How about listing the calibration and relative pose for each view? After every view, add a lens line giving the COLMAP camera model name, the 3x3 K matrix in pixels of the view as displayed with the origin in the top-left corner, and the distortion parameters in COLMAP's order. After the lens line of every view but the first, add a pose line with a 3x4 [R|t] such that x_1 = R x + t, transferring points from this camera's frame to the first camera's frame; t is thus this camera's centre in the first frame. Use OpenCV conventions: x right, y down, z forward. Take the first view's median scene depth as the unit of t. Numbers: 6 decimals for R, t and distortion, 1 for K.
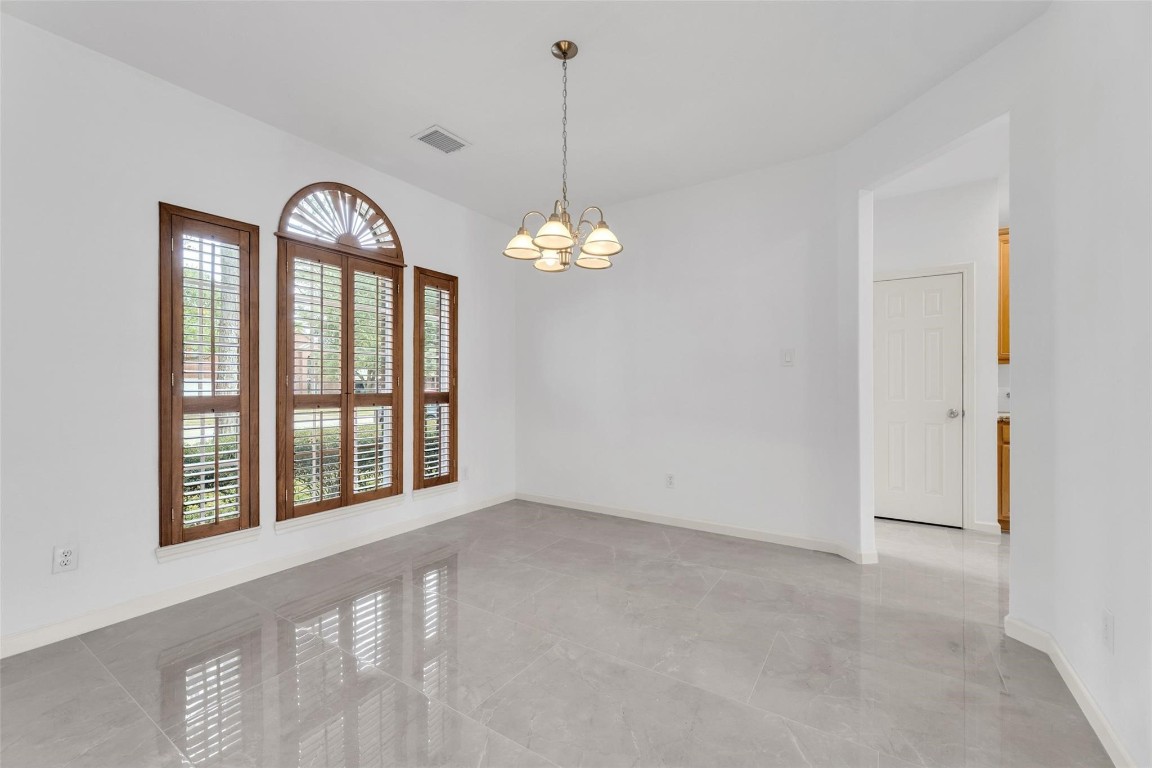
lens RADIAL K [[471.5, 0, 576.0], [0, 471.5, 384.0], [0, 0, 1]] dist [-0.000439, -0.000057]
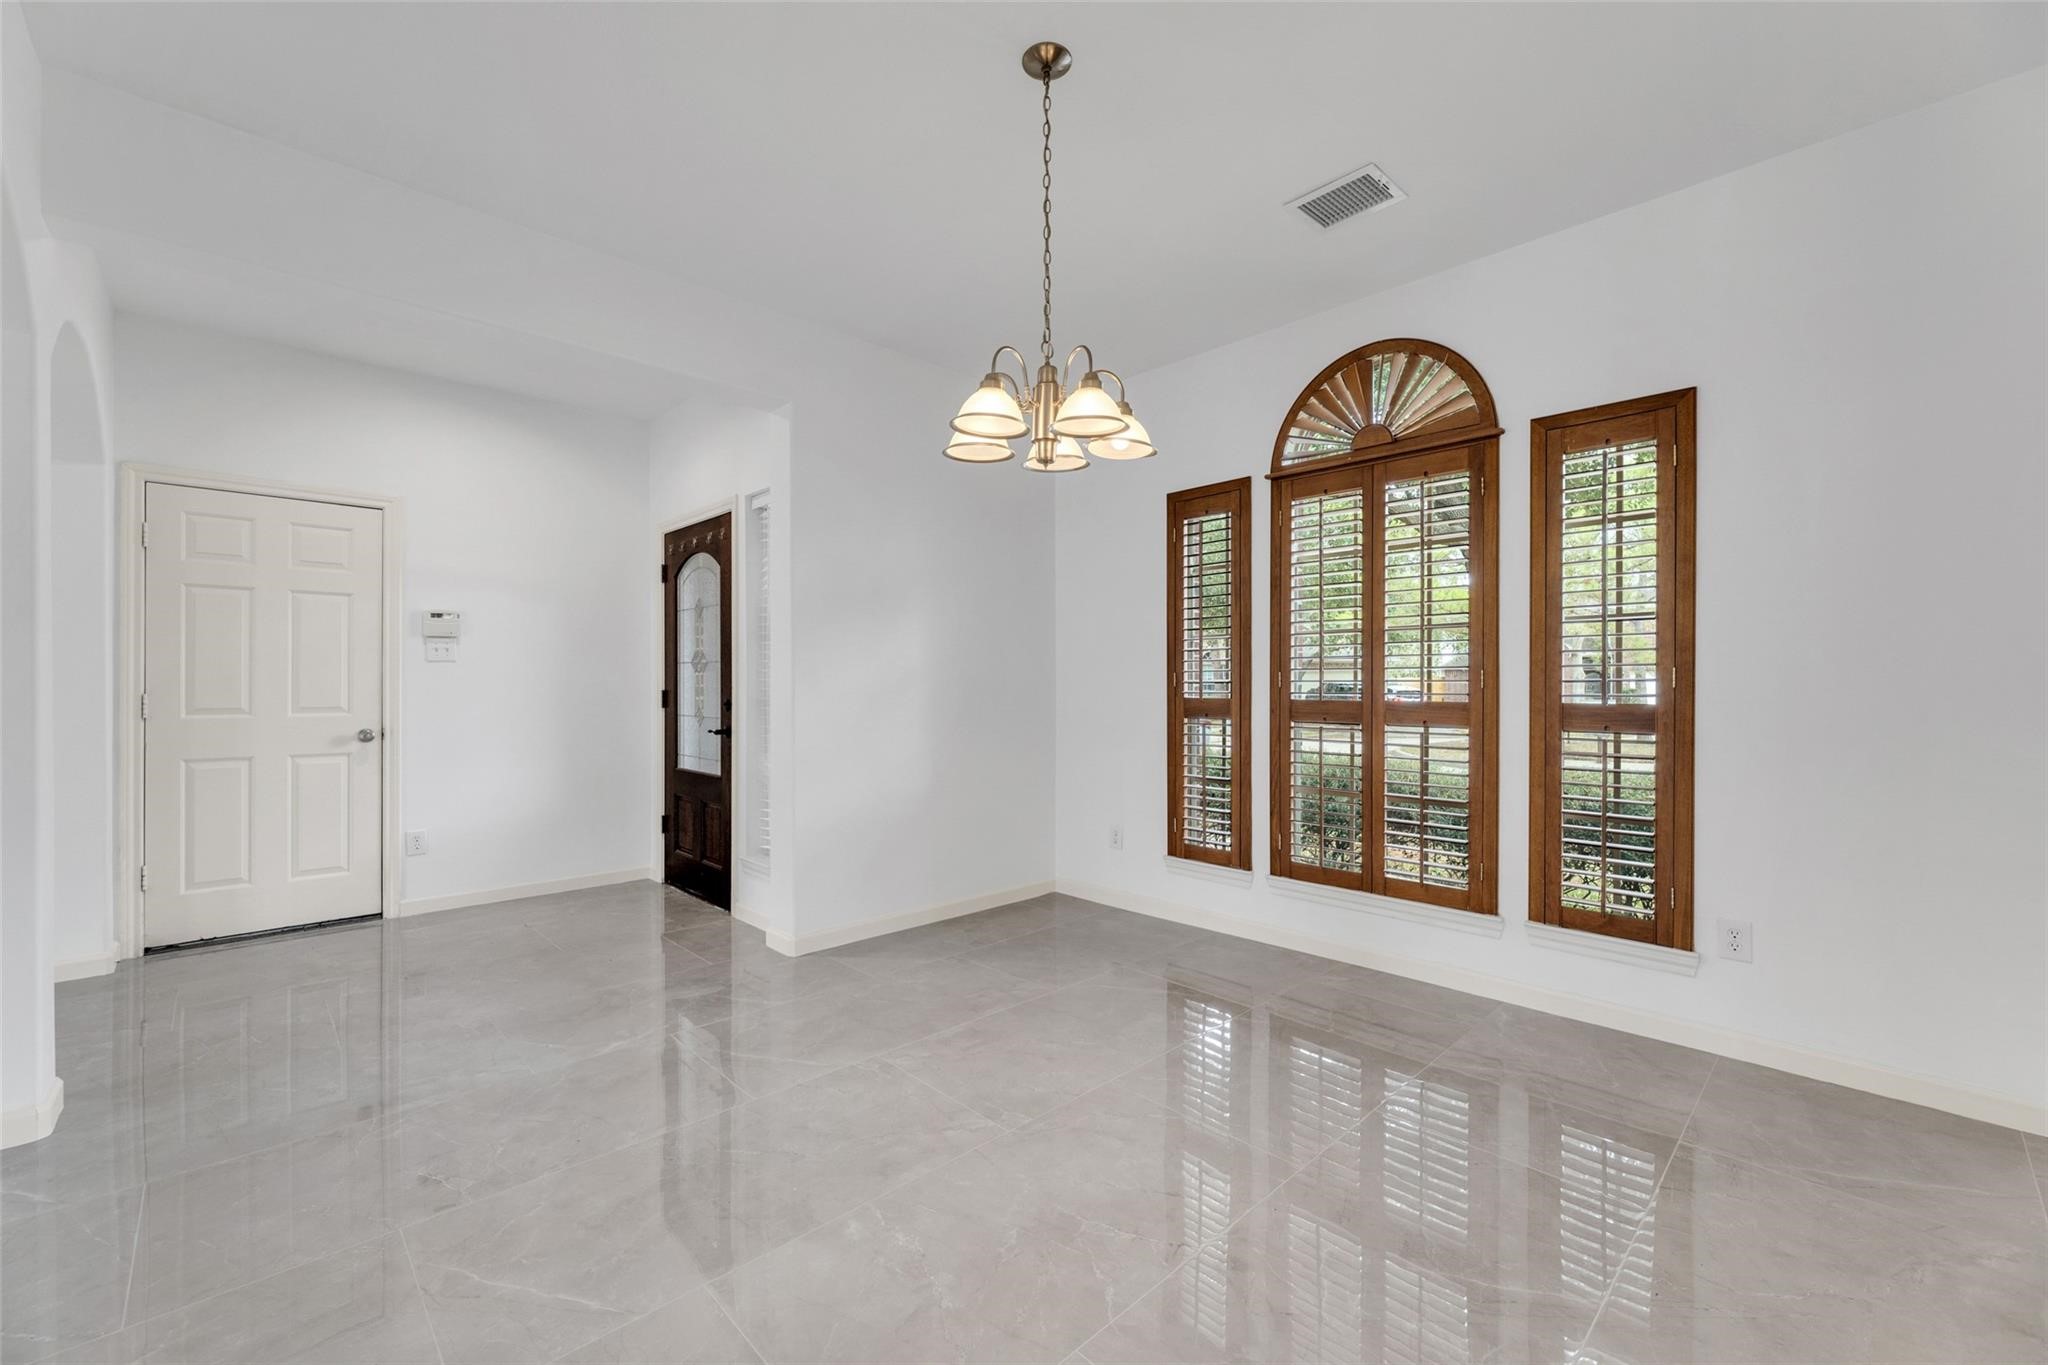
lens RADIAL K [[829.4, 0, 1015.3], [0, 829.4, 692.7], [0, 0, 1]] dist [0.001436, 0.000103]
pose [[-0.230997, 0.009625, -0.972907, 0.620271], [0.002699, 0.999954, 0.009252, -0.000694], [0.972951, -0.000489, -0.231012, 0.813544]]
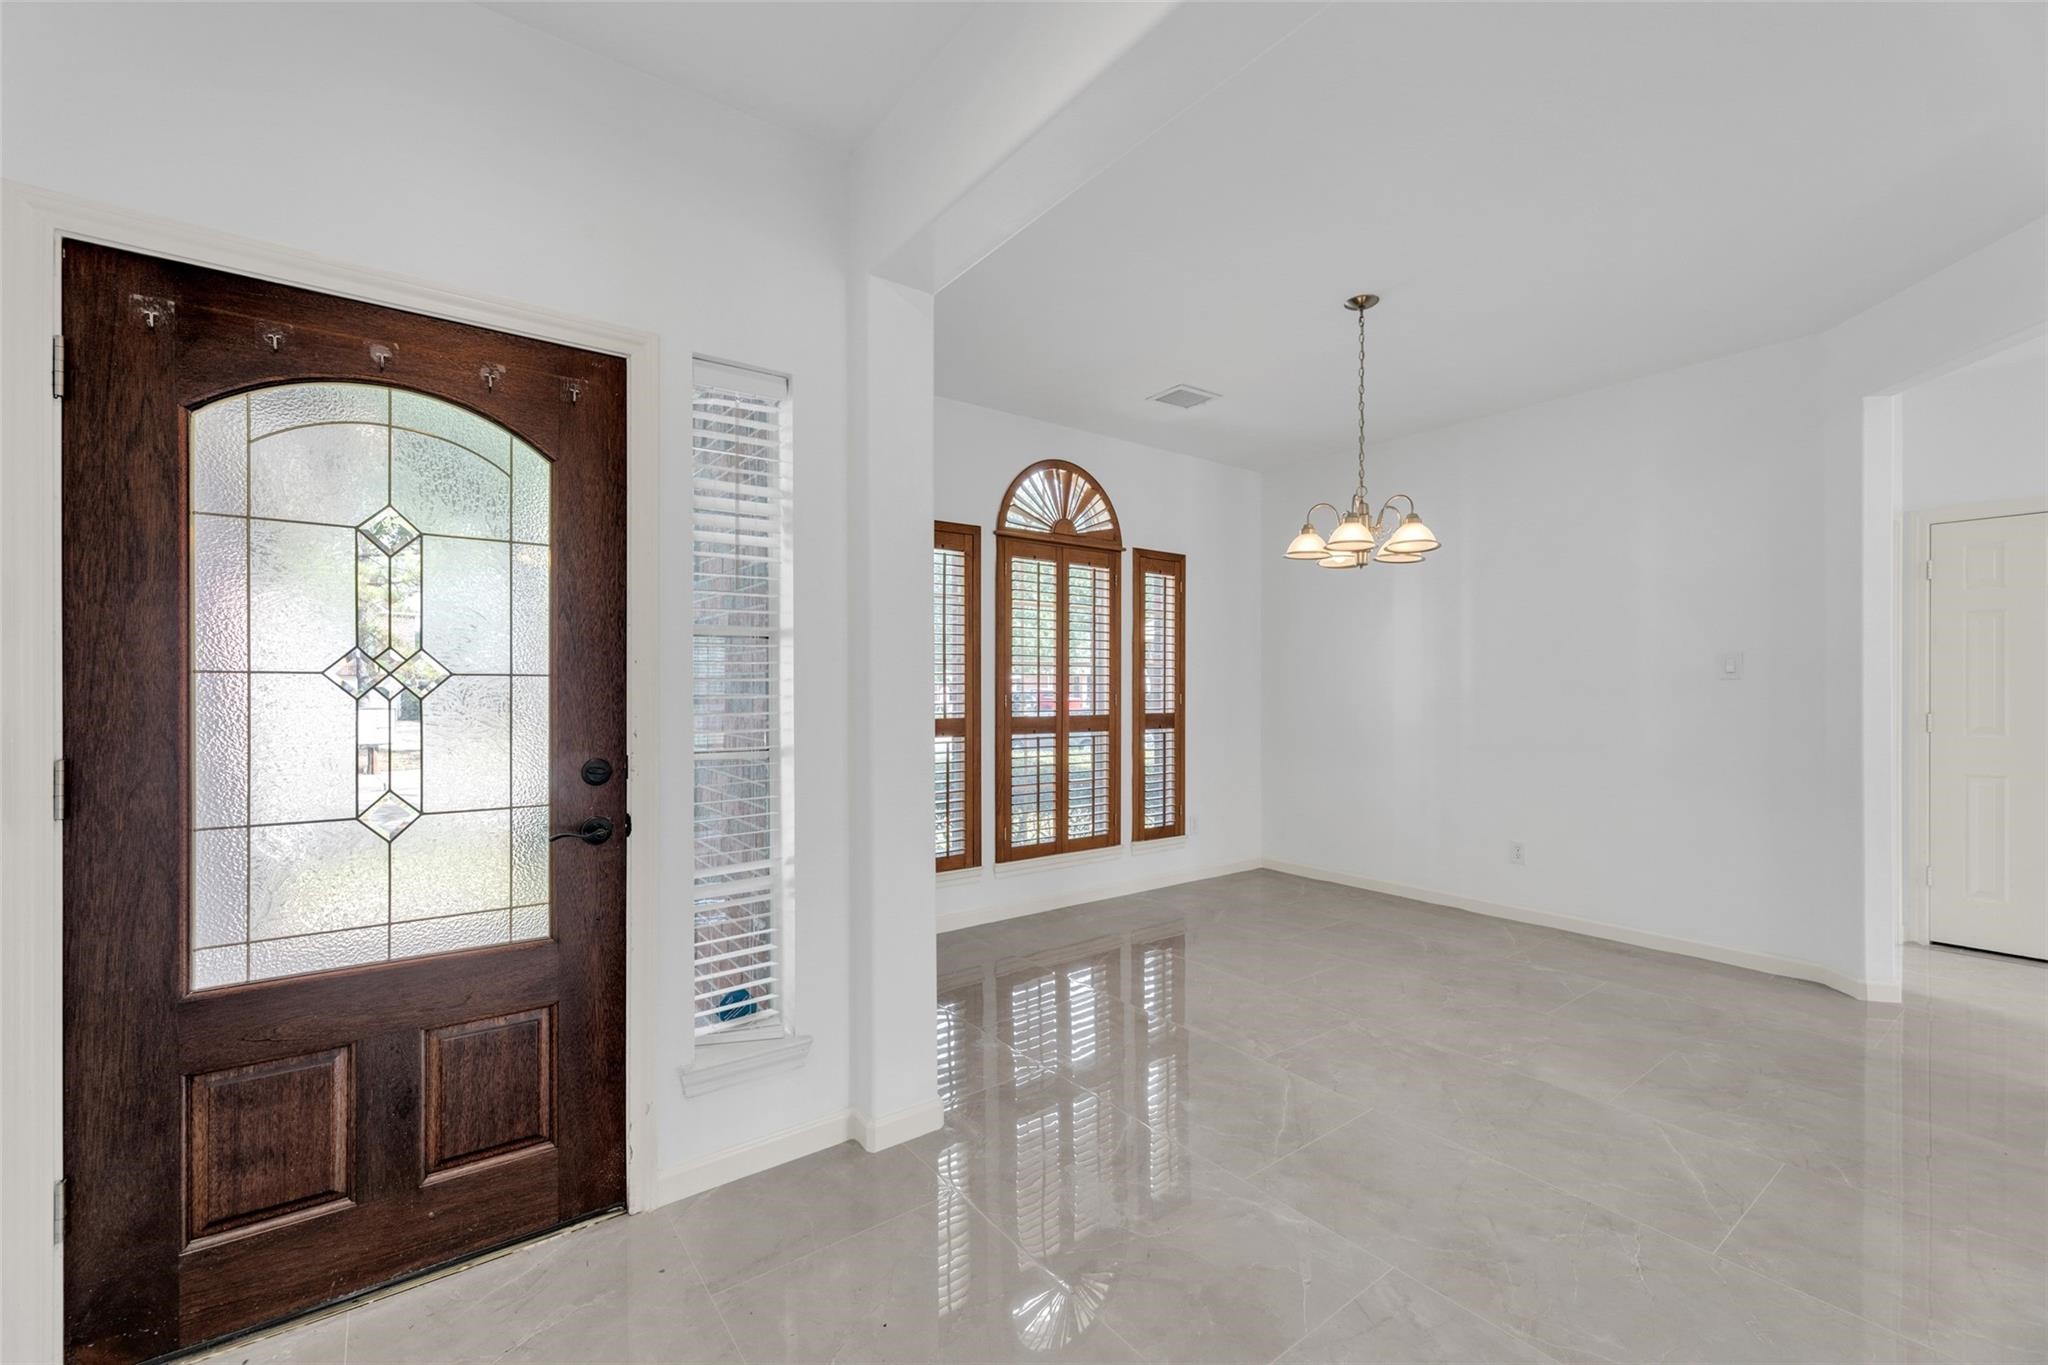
lens RADIAL K [[841.1, 0, 1019.3], [0, 841.1, 689.5], [0, 0, 1]] dist [0.001254, 0.000206]
pose [[0.937821, 0.000399, -0.347120, -0.050429], [0.000939, 0.999993, 0.003688, -0.030482], [0.347119, -0.003784, 0.937813, -0.392778]]
